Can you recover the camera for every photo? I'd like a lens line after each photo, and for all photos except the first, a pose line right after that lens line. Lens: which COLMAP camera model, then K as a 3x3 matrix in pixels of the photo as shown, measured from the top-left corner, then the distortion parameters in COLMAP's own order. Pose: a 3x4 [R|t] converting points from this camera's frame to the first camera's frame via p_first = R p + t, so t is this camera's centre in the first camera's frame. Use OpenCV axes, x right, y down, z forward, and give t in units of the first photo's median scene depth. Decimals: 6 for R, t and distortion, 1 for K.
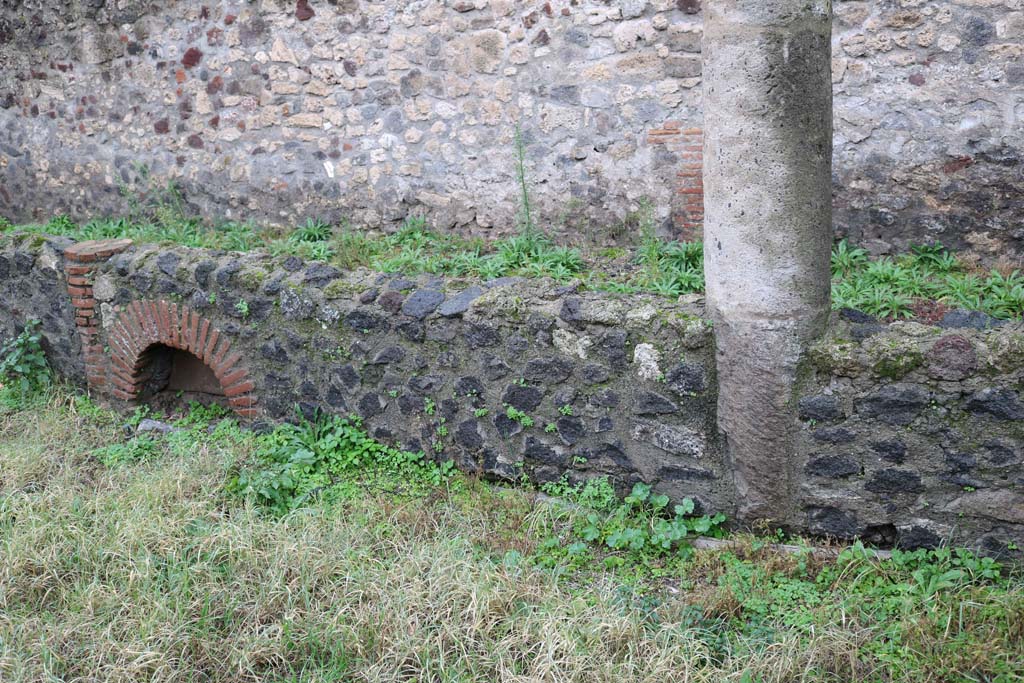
lens RADIAL K [[963.3, 0, 505.8], [0, 963.3, 333.7], [0, 0, 1]] dist [-0.096391, 0.000000]
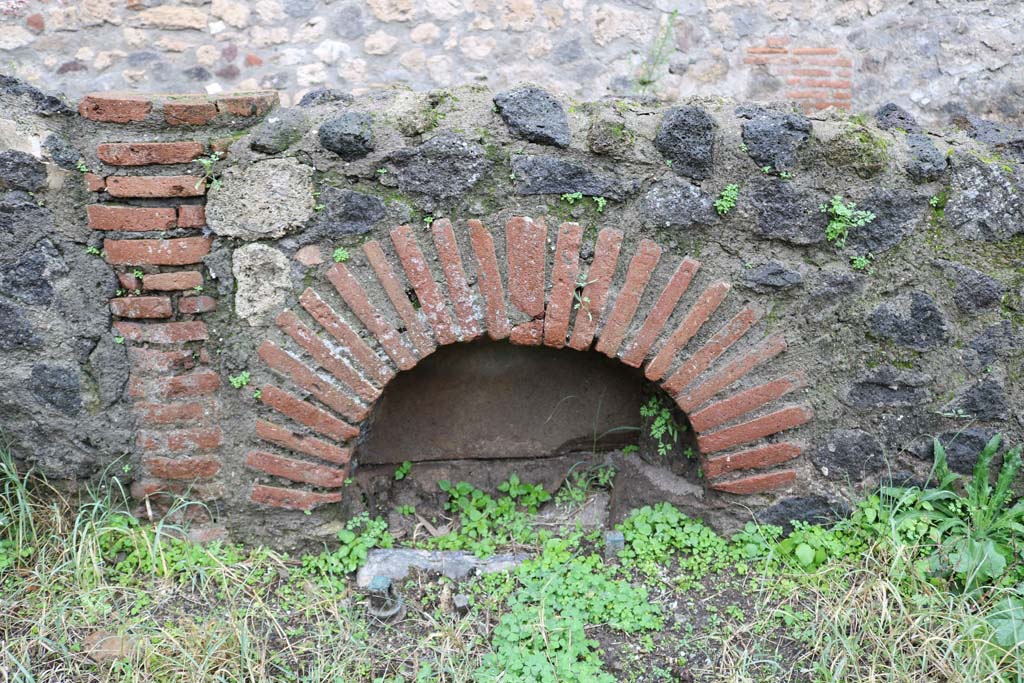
lens RADIAL K [[843.2, 0, 510.9], [0, 843.2, 337.0], [0, 0, 1]] dist [-0.157772, 0.131258]
pose [[0.853378, -0.075609, 0.515780, -0.381169], [0.085030, 0.996364, 0.005373, 0.005840], [-0.514310, 0.039271, 0.856704, 0.522858]]
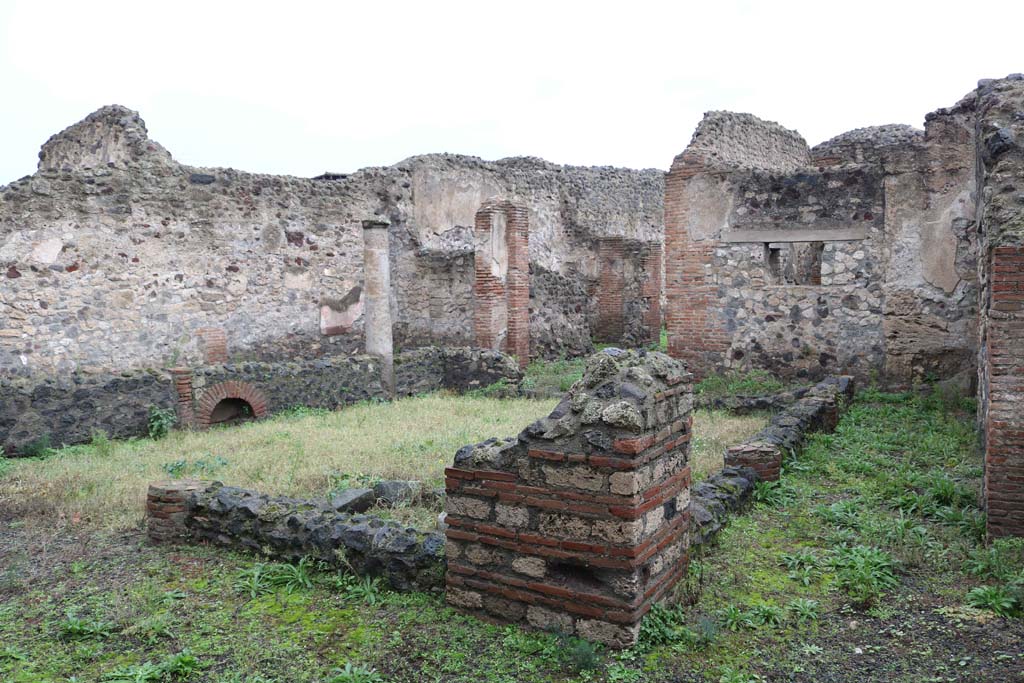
lens RADIAL K [[843.2, 0, 512.9], [0, 843.2, 347.2], [0, 0, 1]] dist [-0.157772, 0.131258]
pose [[0.154792, -0.022915, 0.987681, -1.868165], [0.270222, 0.962590, -0.020017, 0.100031], [-0.950273, 0.269991, 0.155194, -0.129651]]
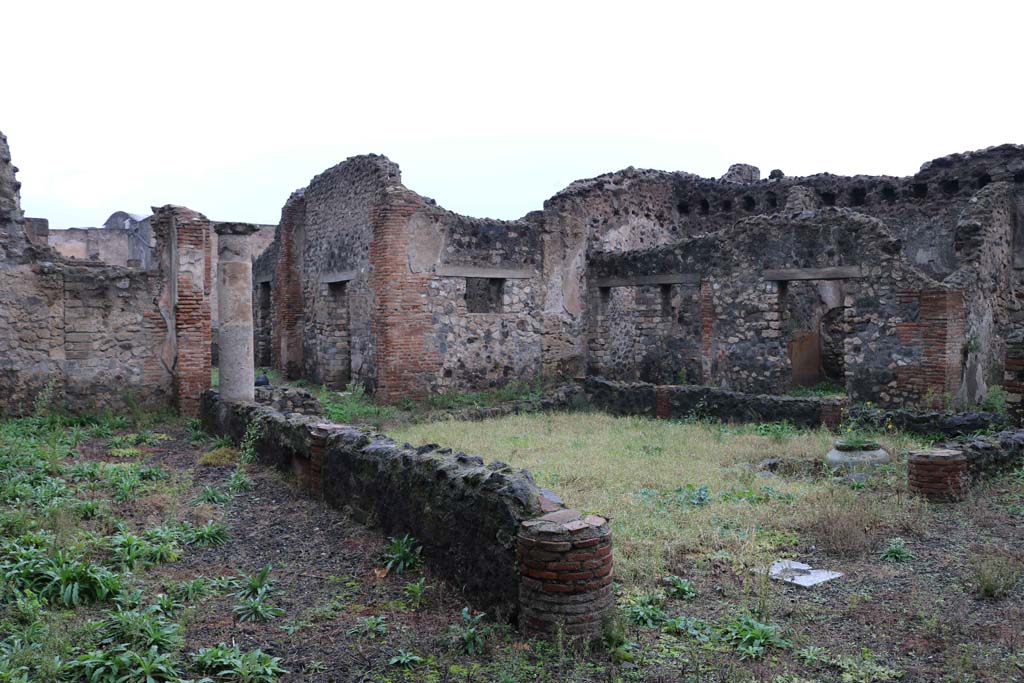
lens RADIAL K [[843.2, 0, 507.6], [0, 843.2, 344.5], [0, 0, 1]] dist [-0.157772, 0.131258]
pose [[-0.874475, 0.046578, 0.482830, -1.064683], [0.186136, 0.951400, 0.245340, -0.405561], [-0.447937, 0.304415, -0.840645, 1.574544]]
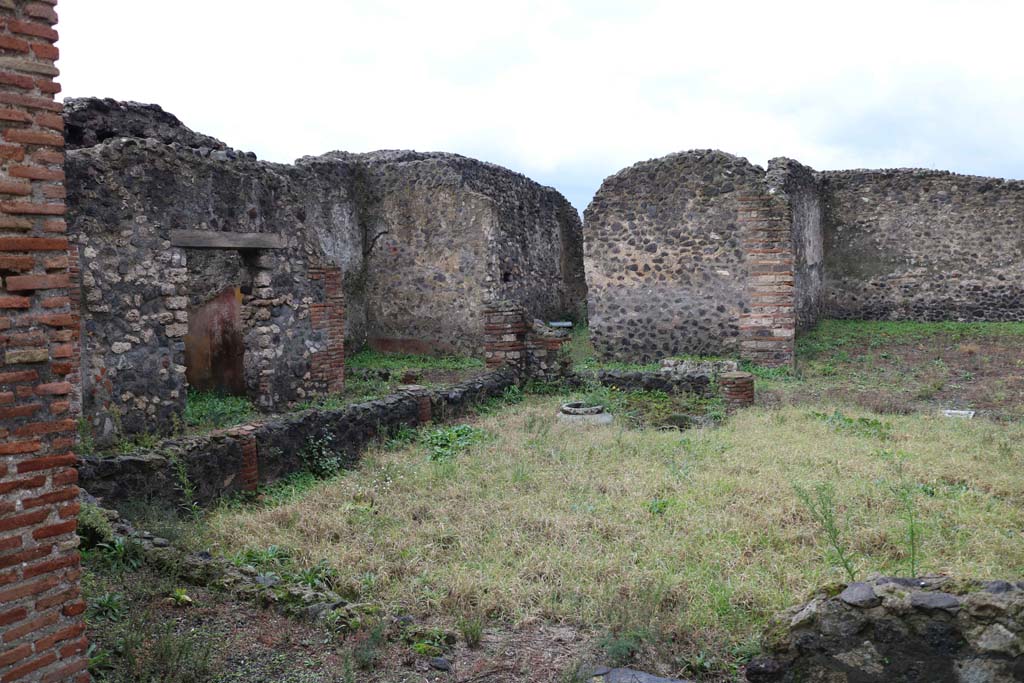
lens RADIAL K [[843.2, 0, 505.8], [0, 843.2, 336.8], [0, 0, 1]] dist [-0.157772, 0.131258]
pose [[-0.108044, 0.129250, -0.985708, 0.703680], [-0.236070, 0.959817, 0.151731, -0.094495], [0.965711, 0.249090, -0.073191, 0.043503]]
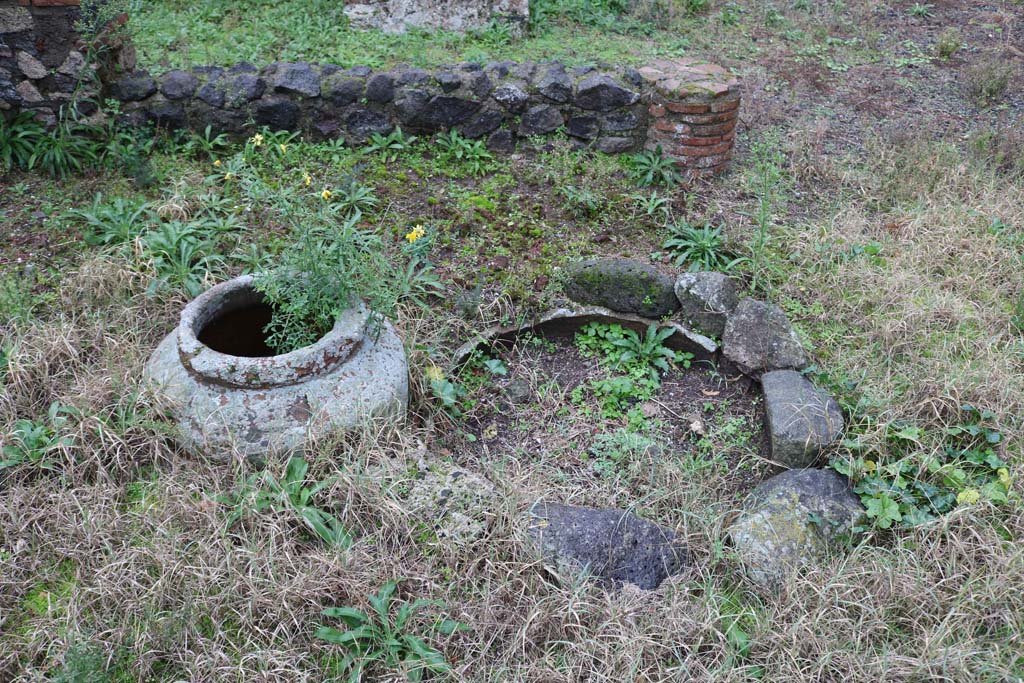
lens RADIAL K [[843.2, 0, 508.7], [0, 843.2, 338.1], [0, 0, 1]] dist [-0.157772, 0.131258]
pose [[0.416580, 0.554605, -0.720329, -0.583961], [-0.292655, 0.831988, 0.471327, 0.049544], [0.860706, 0.014462, 0.508897, 0.005732]]
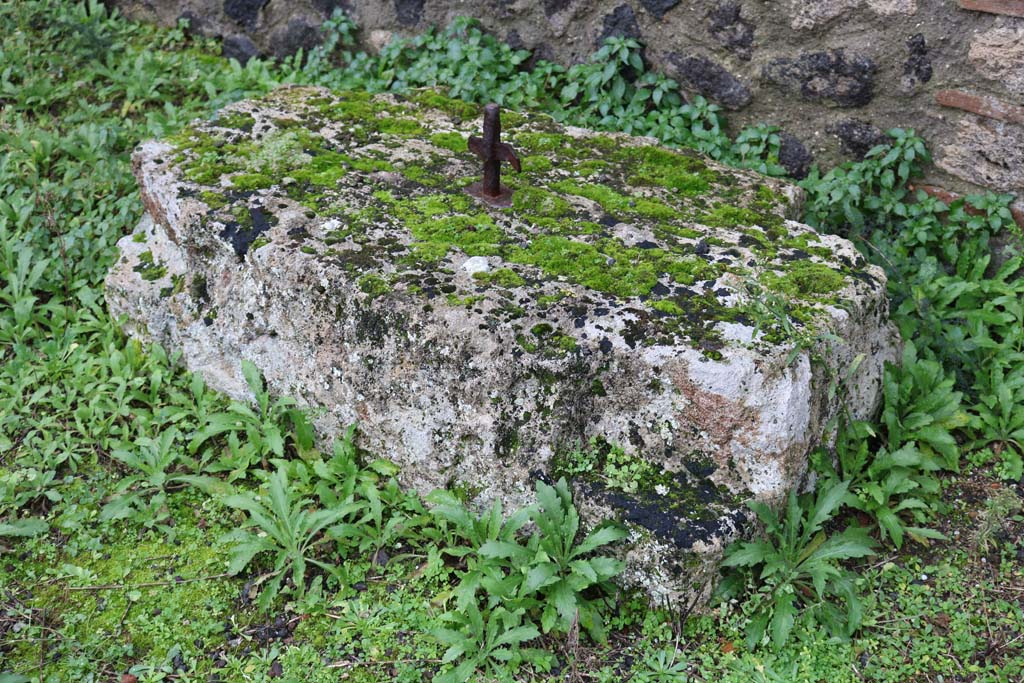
lens RADIAL K [[1331.6, 0, 500.9], [0, 1331.6, 343.2], [0, 0, 1]] dist [-0.060414, 0.000000]
pose [[-0.246558, 0.561066, -0.790199, -1.190864], [-0.255073, 0.749053, 0.611439, -0.007881], [0.934958, 0.352314, -0.041572, 0.417508]]
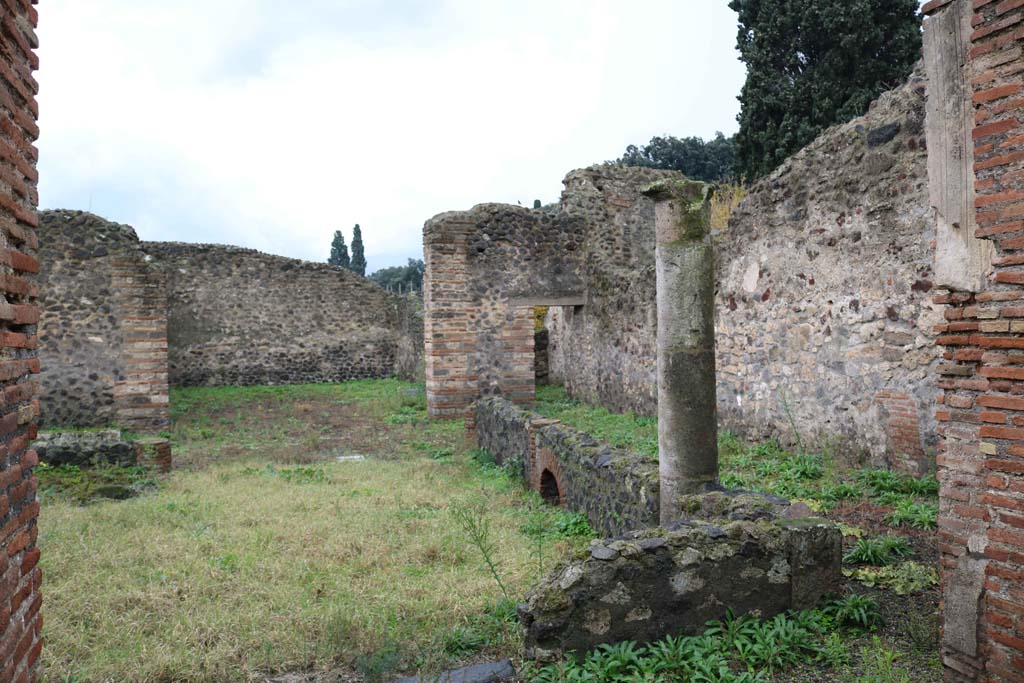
lens RADIAL K [[843.2, 0, 504.9], [0, 843.2, 337.9], [0, 0, 1]] dist [-0.157772, 0.131258]
pose [[0.693006, 0.047601, -0.719359, 0.663718], [-0.213645, 0.966557, -0.141859, 0.010688], [0.688548, 0.251997, 0.679999, -0.303277]]
